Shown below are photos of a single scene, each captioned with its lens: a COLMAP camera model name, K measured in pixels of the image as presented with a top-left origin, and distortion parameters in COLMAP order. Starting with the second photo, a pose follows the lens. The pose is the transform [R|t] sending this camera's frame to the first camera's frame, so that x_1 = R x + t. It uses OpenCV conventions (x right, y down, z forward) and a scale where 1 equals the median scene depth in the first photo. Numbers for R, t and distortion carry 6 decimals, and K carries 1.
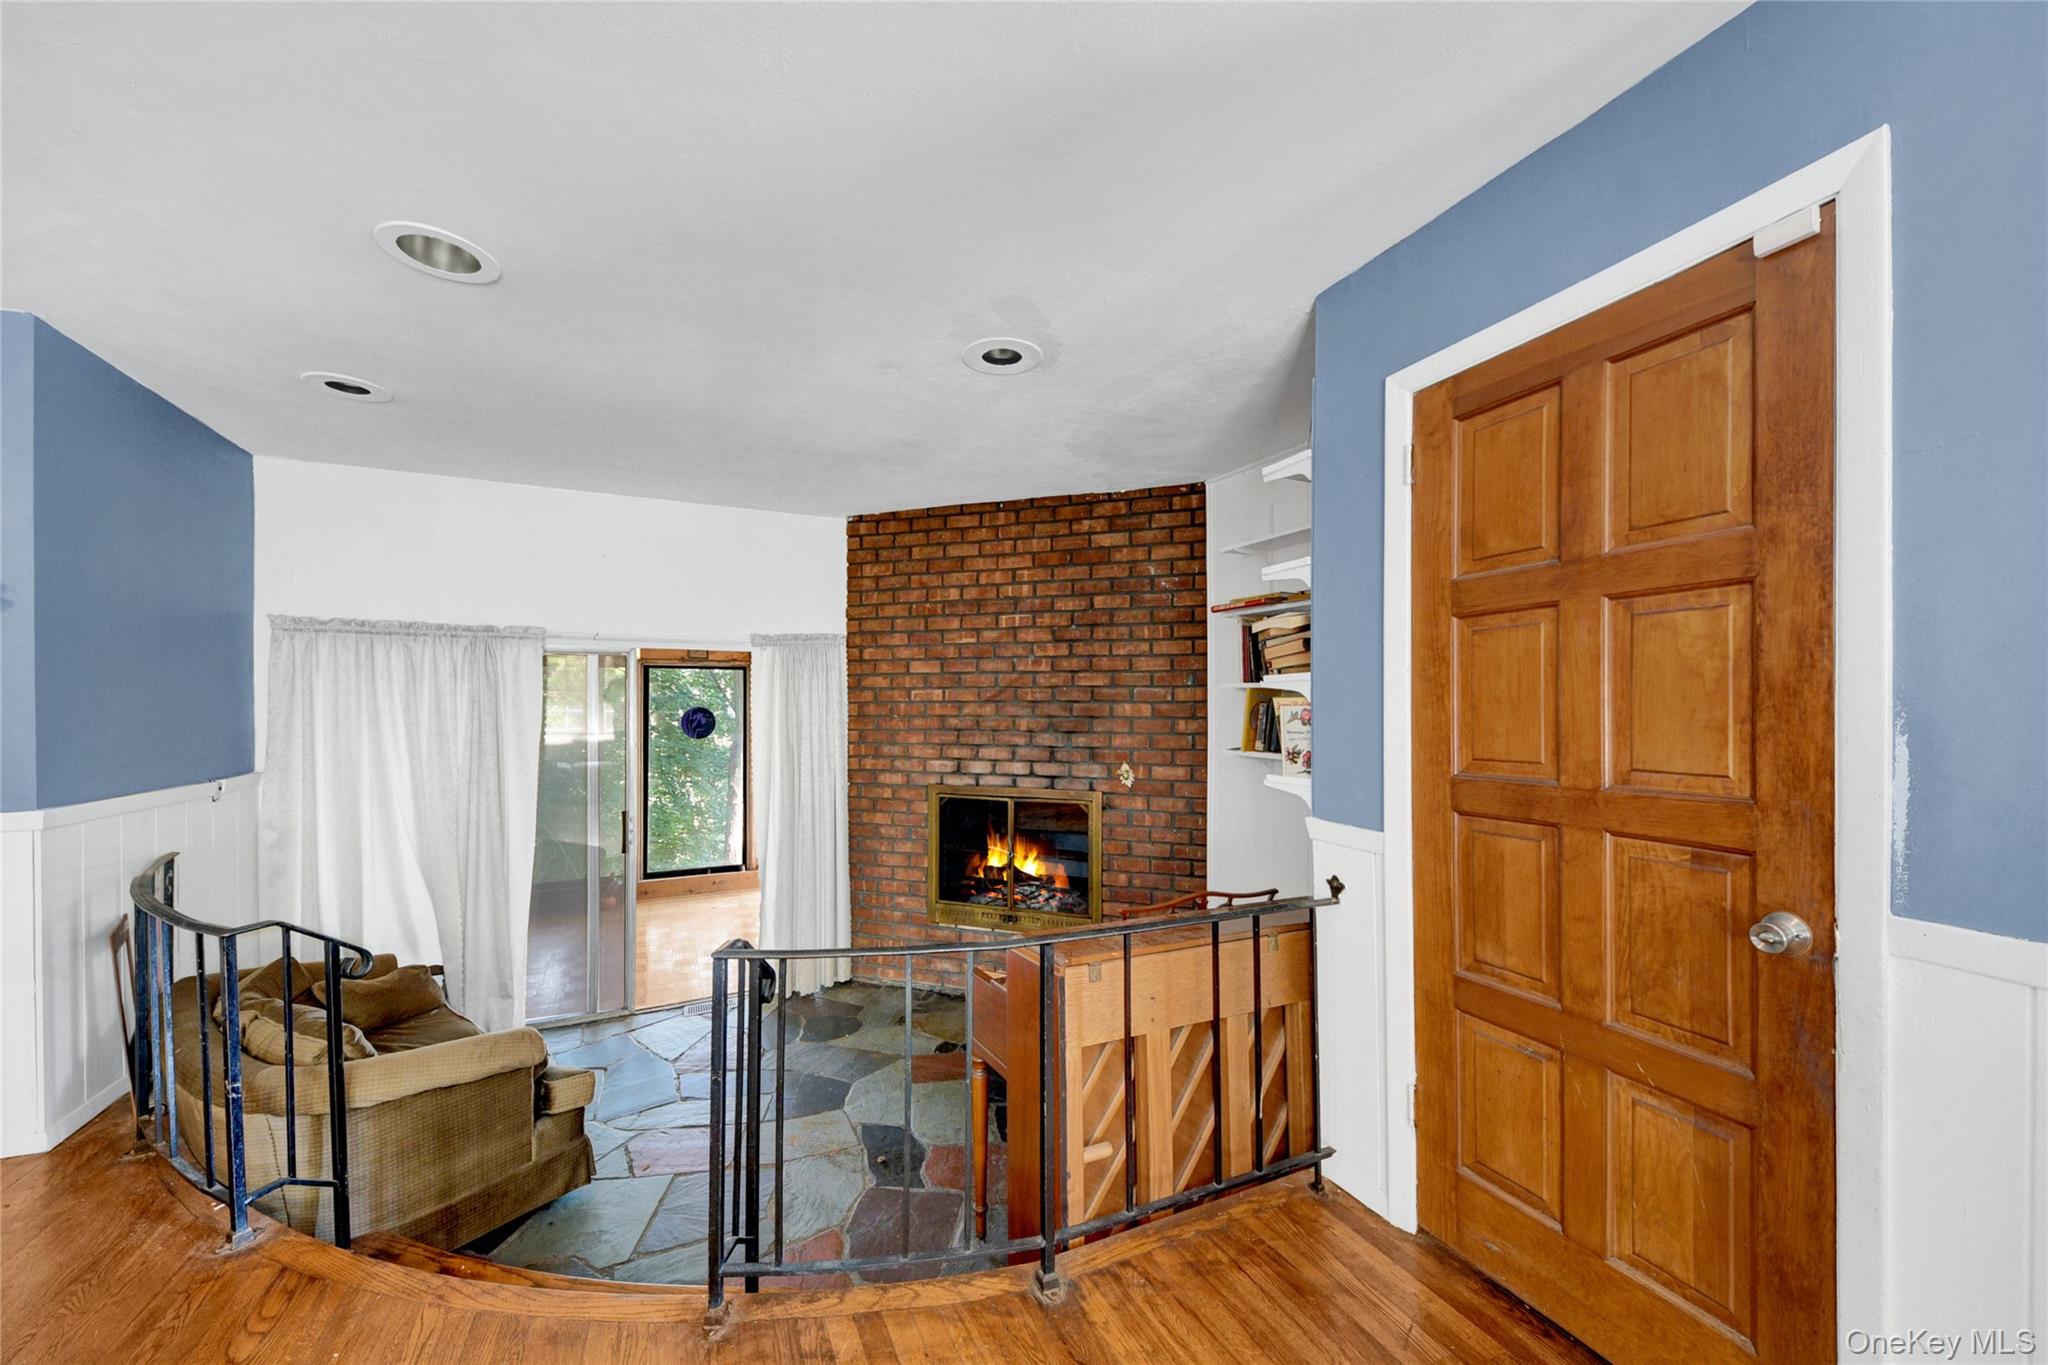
lens RADIAL K [[765.3, 0, 1038.9], [0, 765.3, 721.4], [0, 0, 1]] dist [-0.003259, -0.005736]
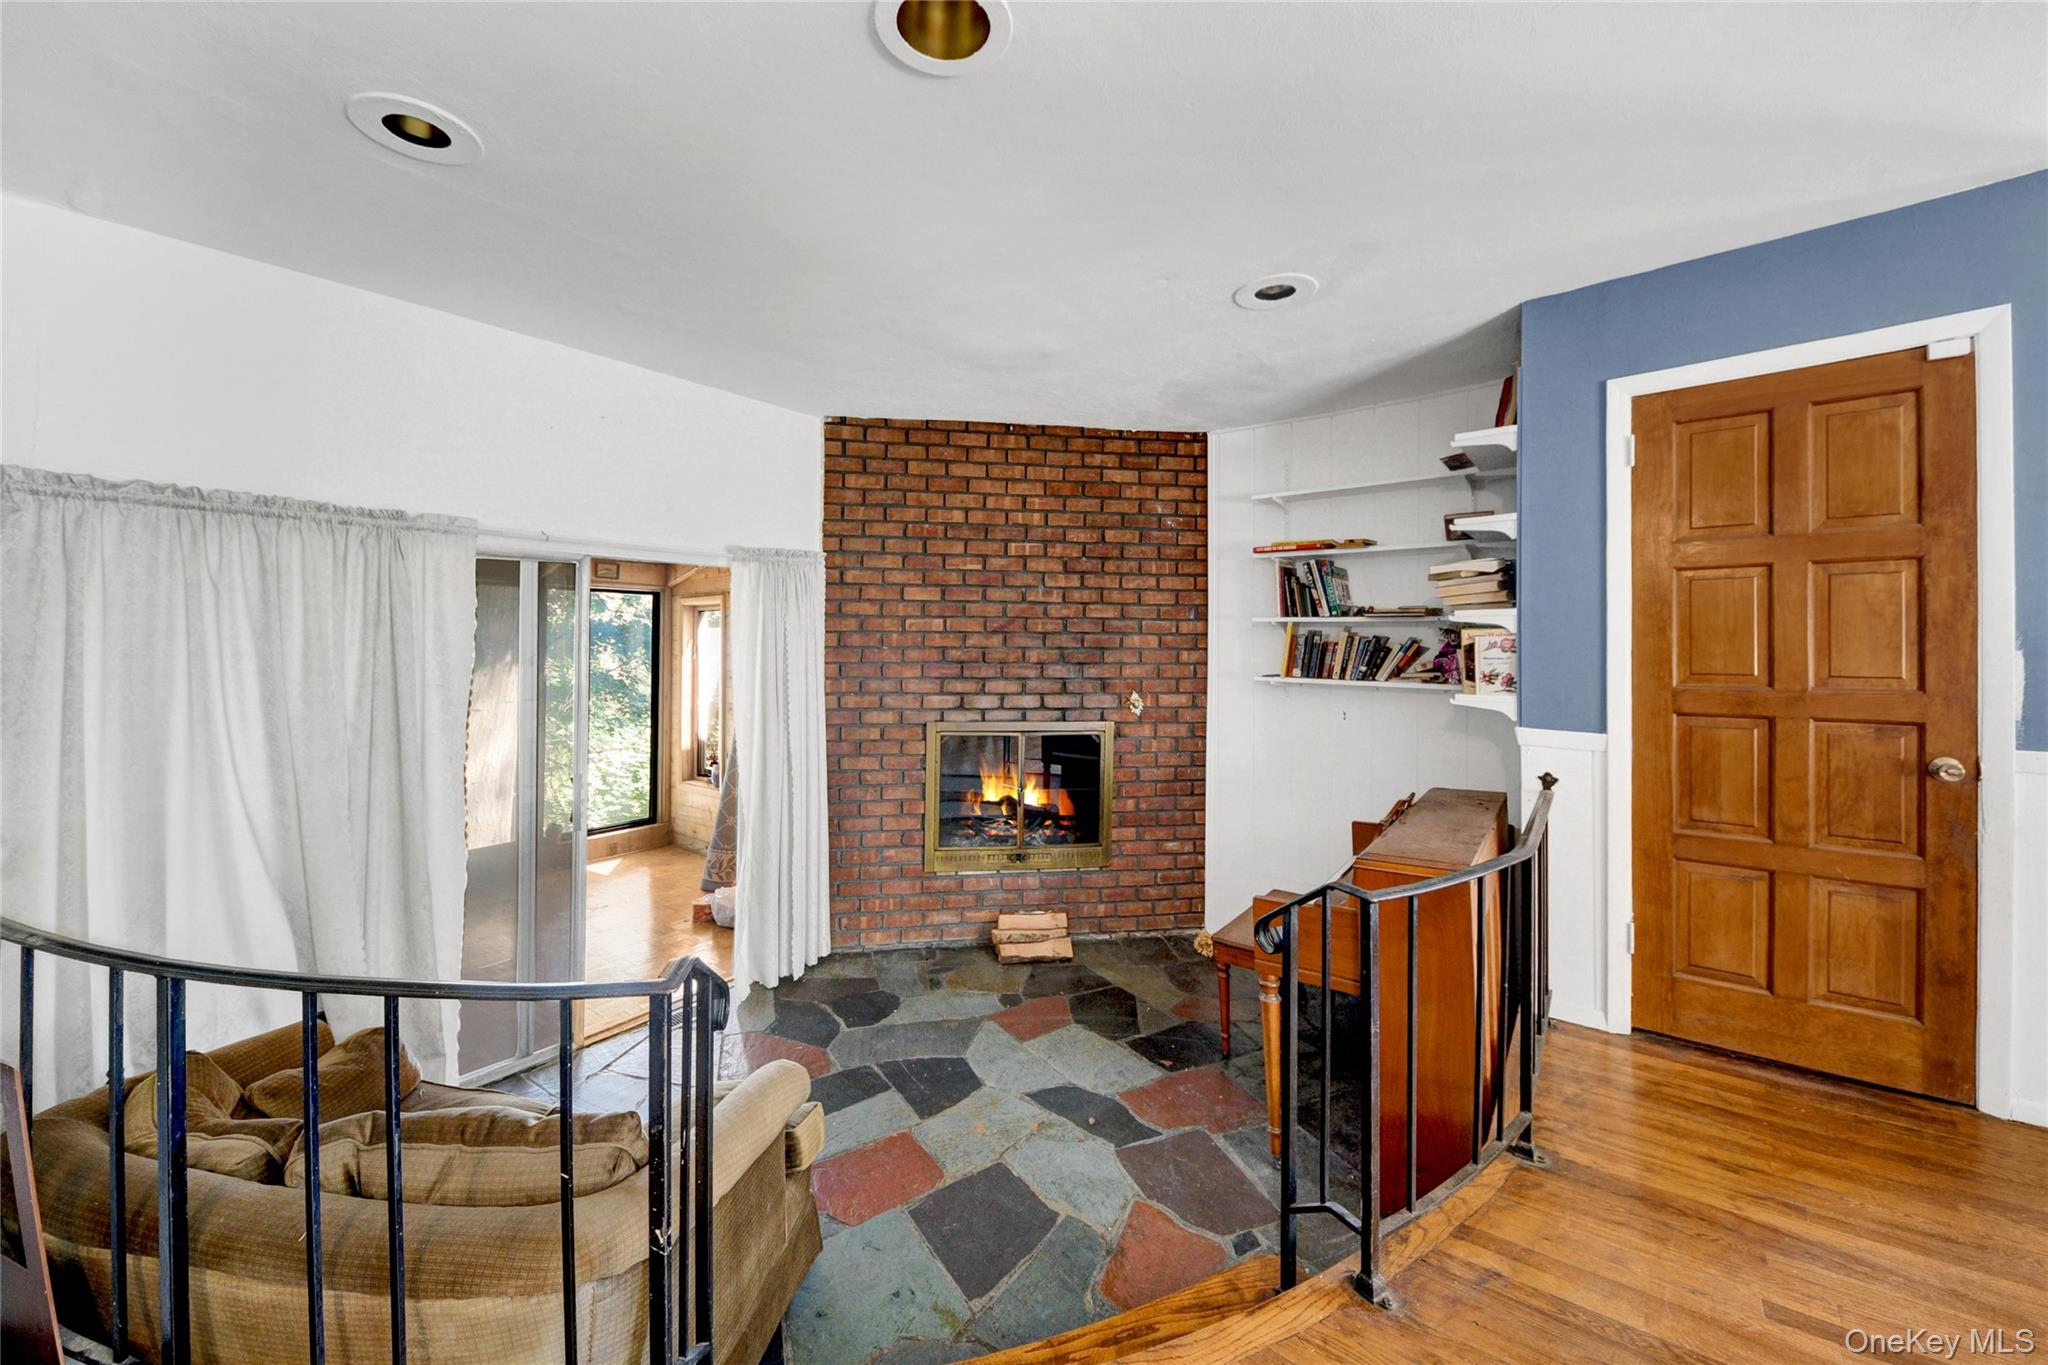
lens RADIAL K [[765.3, 0, 1035.9], [0, 765.3, 658.7], [0, 0, 1]] dist [-0.003259, -0.005736]
pose [[0.890072, -0.006147, 0.455778, -0.574684], [0.006027, 0.999980, 0.001717, 0.006929], [-0.455779, 0.001219, 0.890092, 0.164066]]
